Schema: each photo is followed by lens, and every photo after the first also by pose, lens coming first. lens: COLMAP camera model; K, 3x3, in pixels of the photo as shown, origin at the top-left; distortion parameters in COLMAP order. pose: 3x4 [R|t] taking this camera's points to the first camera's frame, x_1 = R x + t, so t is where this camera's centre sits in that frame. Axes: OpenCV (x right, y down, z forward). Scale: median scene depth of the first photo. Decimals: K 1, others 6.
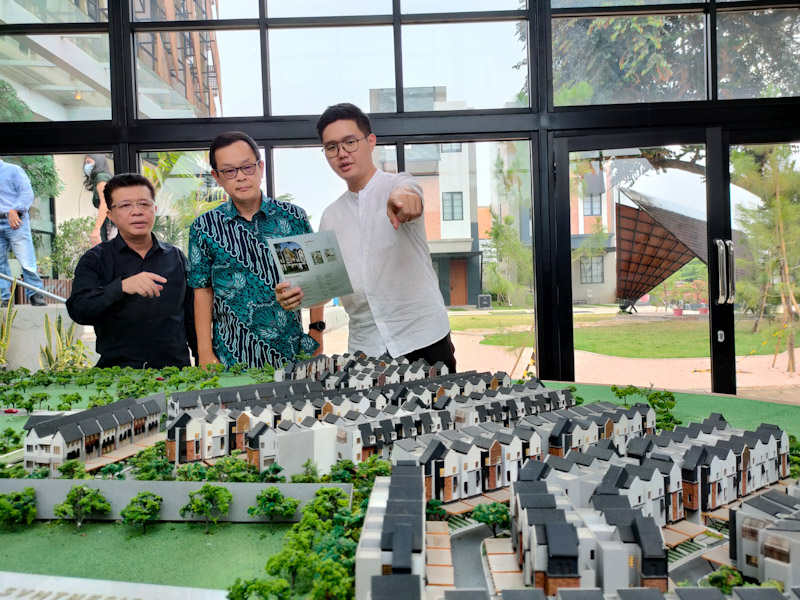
lens RADIAL K [[616.4, 0, 400.0], [0, 616.4, 300.0], [0, 0, 1]] dist [0.108453, -0.156676]
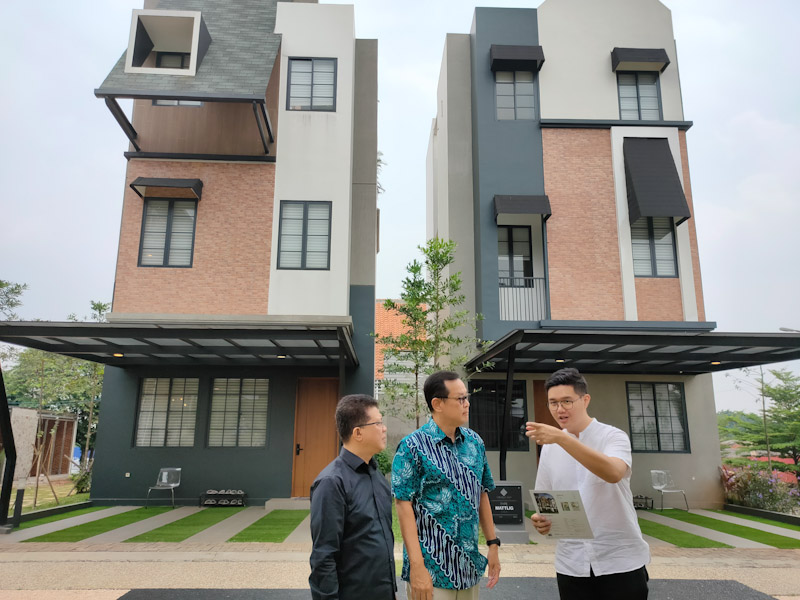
lens RADIAL K [[616.4, 0, 400.0], [0, 616.4, 300.0], [0, 0, 1]] dist [0.108453, -0.156676]
pose [[0.998194, 0.050553, 0.032439, 0.134434], [-0.041559, 0.971185, -0.234676, -0.021795], [-0.043368, 0.232904, 0.971532, 0.624752]]
